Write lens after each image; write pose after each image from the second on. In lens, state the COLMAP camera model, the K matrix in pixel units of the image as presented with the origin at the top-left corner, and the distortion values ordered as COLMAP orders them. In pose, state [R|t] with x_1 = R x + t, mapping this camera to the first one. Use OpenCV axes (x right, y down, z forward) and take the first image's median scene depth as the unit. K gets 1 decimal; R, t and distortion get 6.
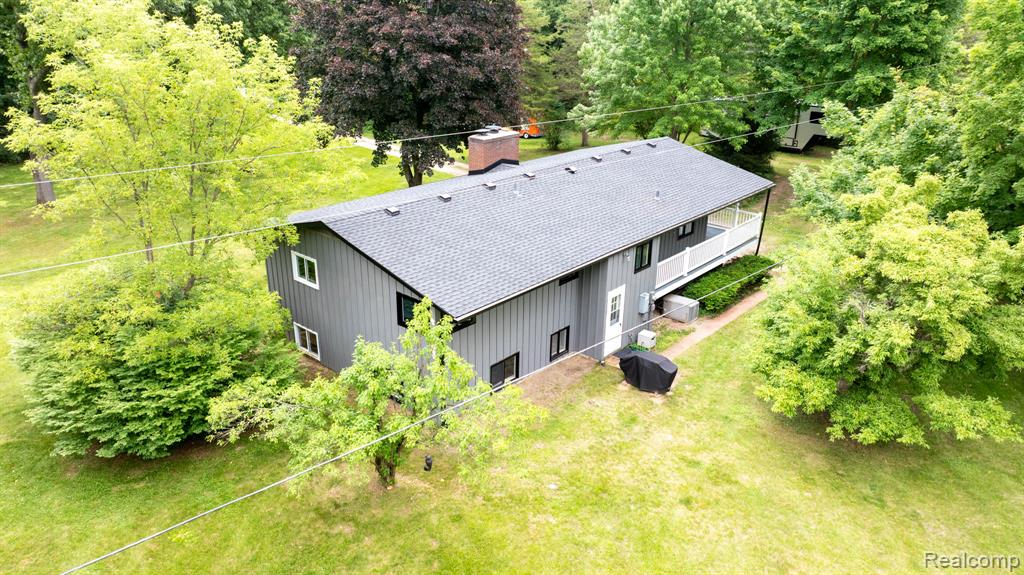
lens RADIAL K [[731.2, 0, 510.4], [0, 731.2, 286.2], [0, 0, 1]] dist [-0.002613, -0.008082]
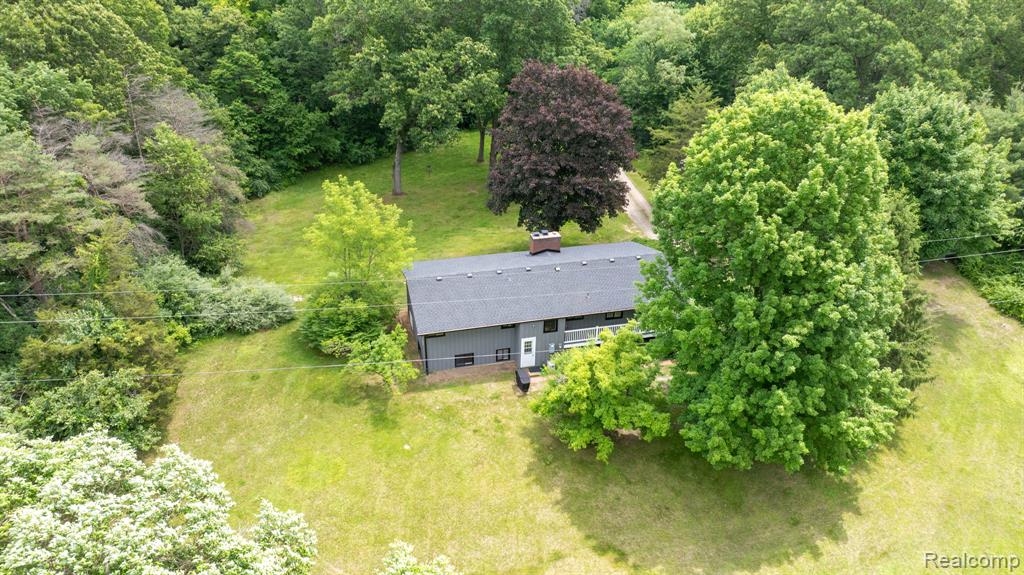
lens RADIAL K [[731.2, 0, 511.6], [0, 731.2, 288.6], [0, 0, 1]] dist [-0.002613, -0.008082]
pose [[0.840117, 0.257849, -0.477196, 1.043796], [-0.214792, 0.966011, 0.143828, -0.414286], [0.498063, -0.018334, 0.866947, -0.808309]]
